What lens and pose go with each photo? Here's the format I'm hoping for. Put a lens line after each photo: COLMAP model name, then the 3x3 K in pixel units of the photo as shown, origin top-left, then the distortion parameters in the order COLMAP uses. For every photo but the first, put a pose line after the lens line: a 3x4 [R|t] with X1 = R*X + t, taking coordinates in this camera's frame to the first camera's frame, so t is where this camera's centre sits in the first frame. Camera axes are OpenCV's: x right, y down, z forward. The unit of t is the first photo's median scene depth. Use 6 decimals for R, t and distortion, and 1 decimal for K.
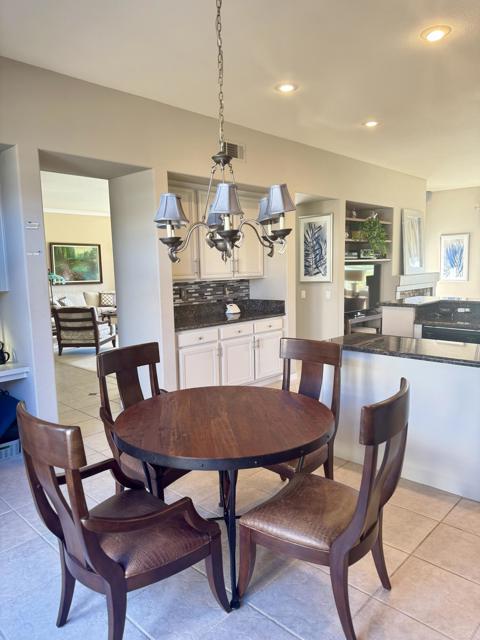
lens RADIAL K [[445.9, 0, 243.2], [0, 445.9, 323.5], [0, 0, 1]] dist [0.087757, -0.124854]
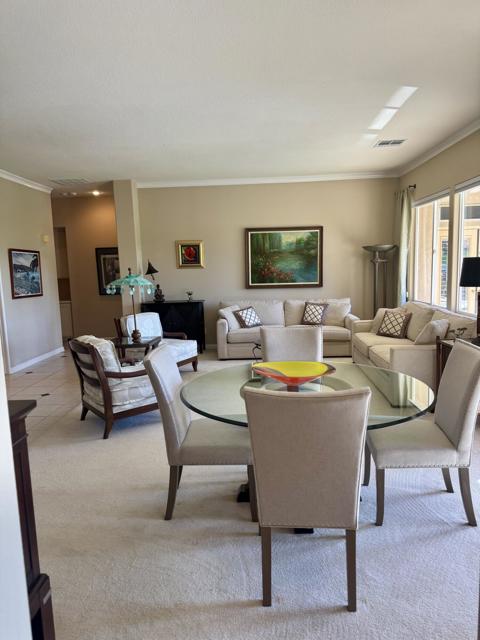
lens RADIAL K [[445.9, 0, 243.2], [0, 445.9, 323.5], [0, 0, 1]] dist [0.087757, -0.124854]
pose [[0.664630, 0.086811, -0.742113, 0.096323], [-0.073992, 0.995992, 0.050243, -0.063385], [0.743500, 0.021517, 0.668390, 0.508490]]
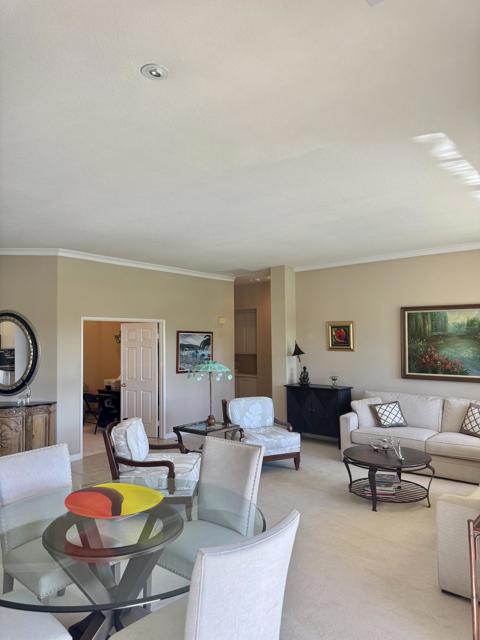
lens RADIAL K [[445.9, 0, 243.2], [0, 445.9, 323.5], [0, 0, 1]] dist [0.087757, -0.124854]
pose [[0.067116, -0.023680, -0.997464, 0.146679], [-0.121131, 0.992130, -0.031704, -0.108366], [0.990365, 0.122951, 0.063719, 0.720294]]
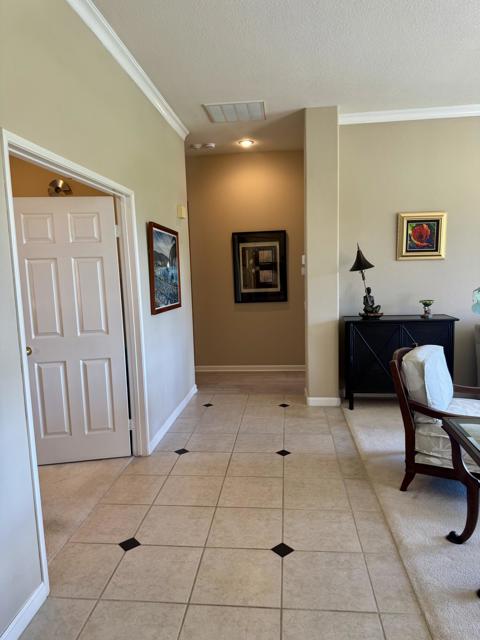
lens RADIAL K [[445.9, 0, 243.2], [0, 445.9, 323.5], [0, 0, 1]] dist [0.087757, -0.124854]
pose [[0.613307, 0.090903, -0.784596, -0.241846], [-0.080085, 0.995393, 0.052725, -0.059288], [0.785774, 0.030497, 0.617762, 0.531471]]
